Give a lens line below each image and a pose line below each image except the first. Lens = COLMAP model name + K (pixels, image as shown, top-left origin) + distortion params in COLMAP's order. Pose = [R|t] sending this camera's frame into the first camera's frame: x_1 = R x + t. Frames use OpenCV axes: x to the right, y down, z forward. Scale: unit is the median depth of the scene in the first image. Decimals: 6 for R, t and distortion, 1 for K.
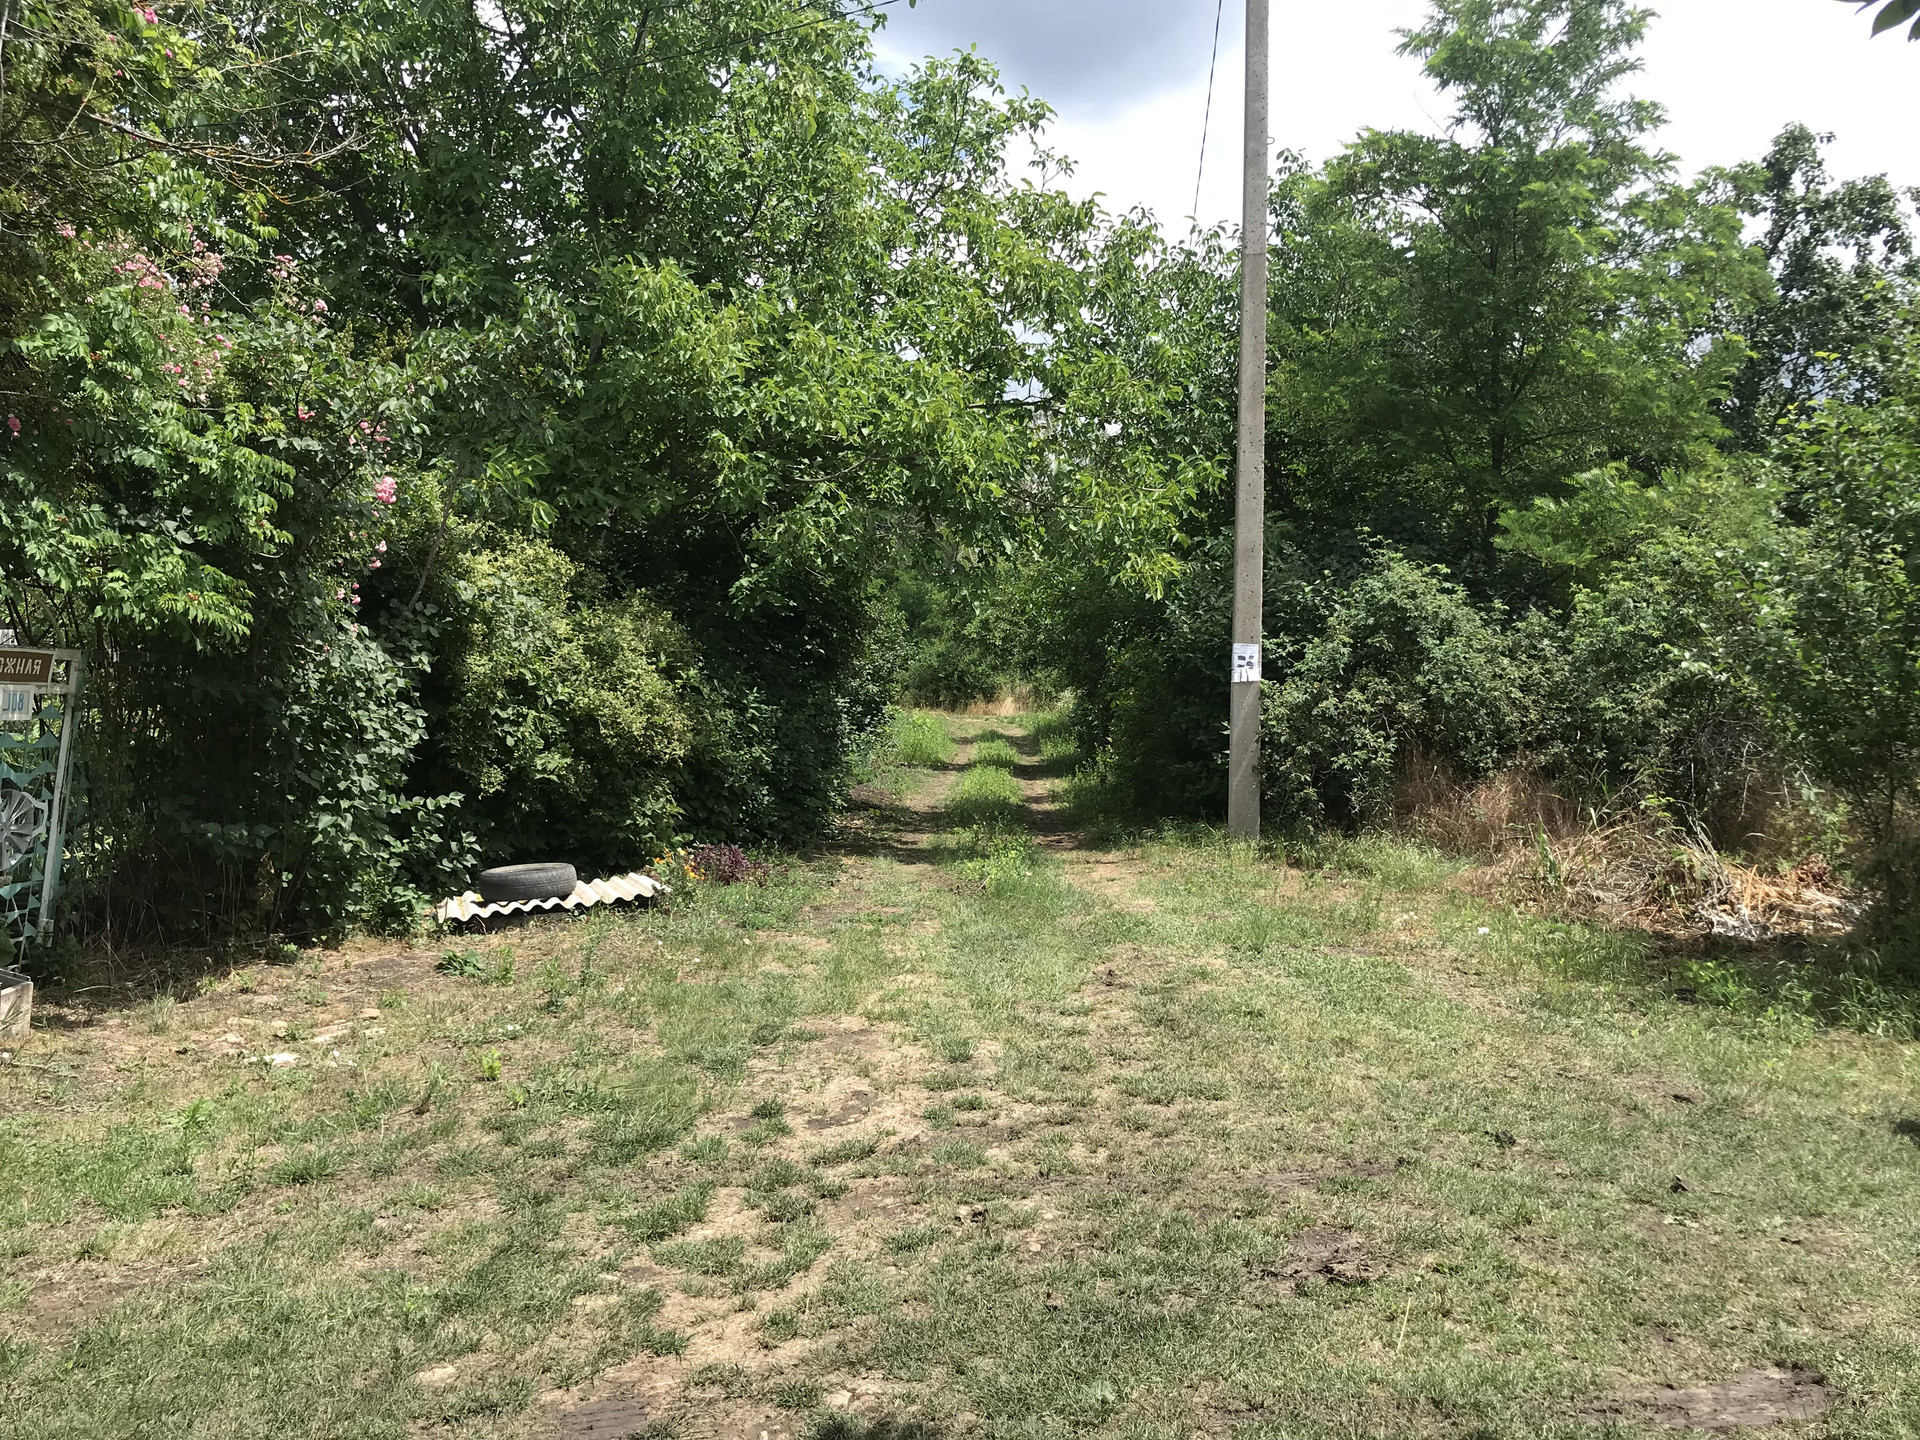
lens RADIAL K [[1650.2, 0, 957.6], [0, 1650.2, 717.4], [0, 0, 1]] dist [0.091994, -0.263068]
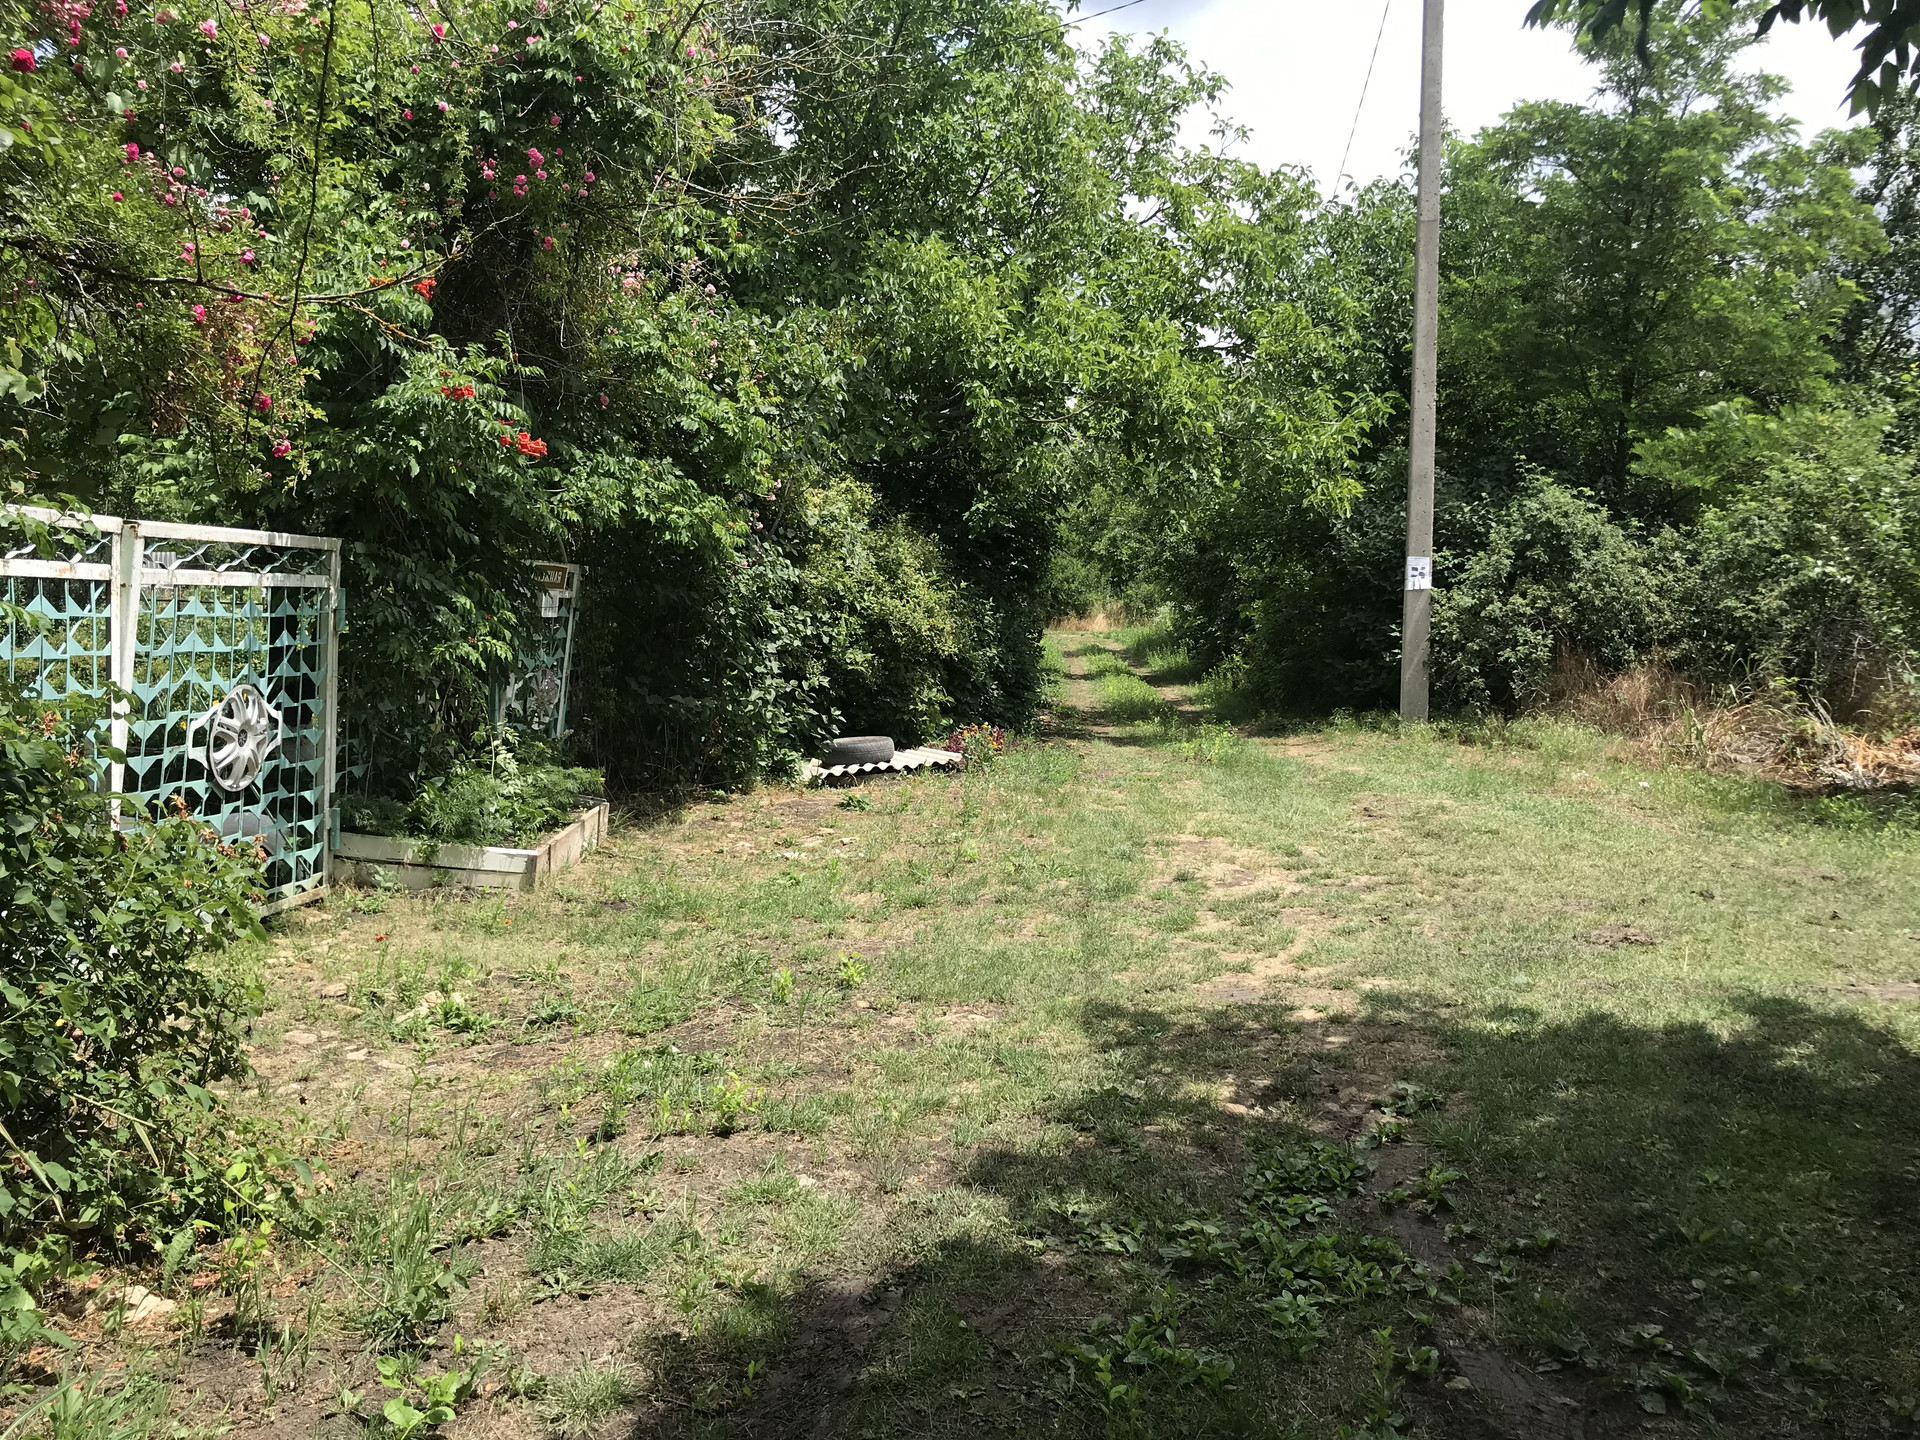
lens RADIAL K [[1611.5, 0, 958.2], [0, 1611.5, 726.7], [0, 0, 1]] dist [0.055660, -0.122902]
pose [[0.998961, -0.000931, -0.045554, -0.100794], [0.003505, 0.998399, 0.056458, 0.009858], [0.045428, -0.056559, 0.997365, -0.167779]]
